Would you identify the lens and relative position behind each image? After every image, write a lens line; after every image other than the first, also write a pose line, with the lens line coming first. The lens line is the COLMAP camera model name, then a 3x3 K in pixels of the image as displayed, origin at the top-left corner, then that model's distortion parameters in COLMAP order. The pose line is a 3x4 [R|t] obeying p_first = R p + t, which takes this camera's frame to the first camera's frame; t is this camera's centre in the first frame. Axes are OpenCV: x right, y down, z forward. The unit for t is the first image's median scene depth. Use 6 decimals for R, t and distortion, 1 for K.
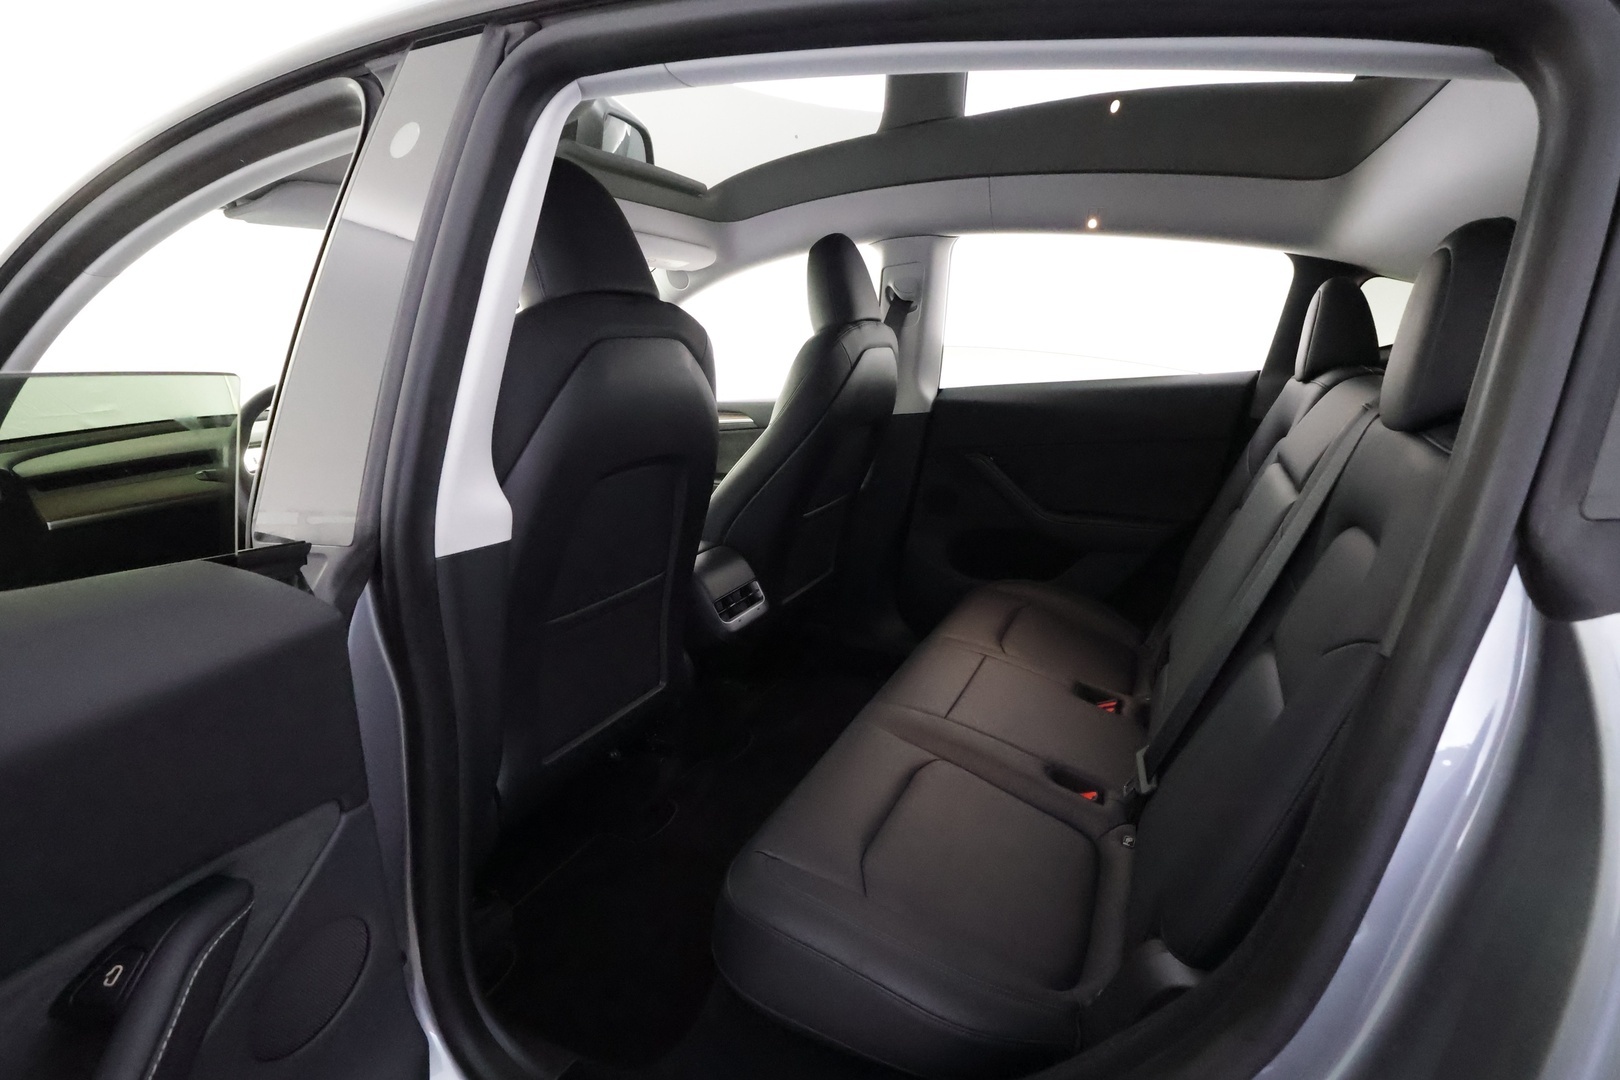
lens RADIAL K [[757.0, 0, 815.8], [0, 757.0, 534.5], [0, 0, 1]] dist [0.000843, 0.000178]
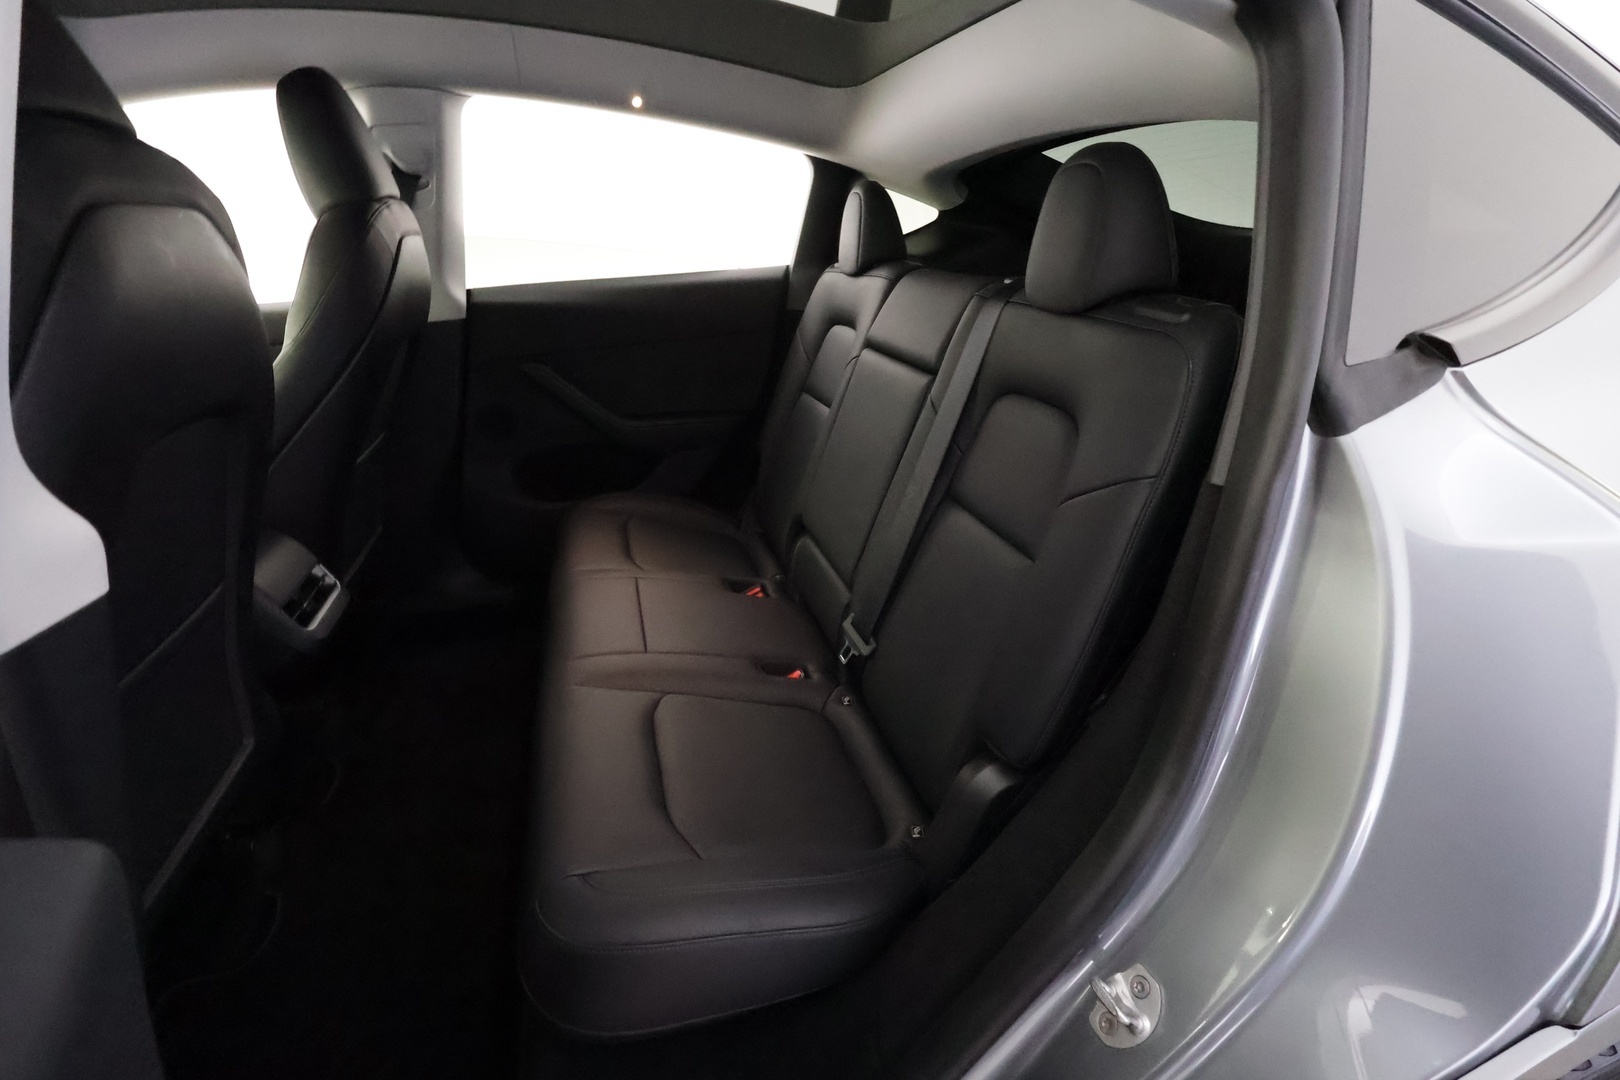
lens RADIAL K [[747.4, 0, 814.5], [0, 747.4, 540.5], [0, 0, 1]] dist [-0.000360, 0.000087]
pose [[0.735359, -0.233707, 0.636103, -0.184157], [0.145058, 0.971180, 0.189122, -0.028546], [-0.661970, -0.046801, 0.748068, 0.141957]]
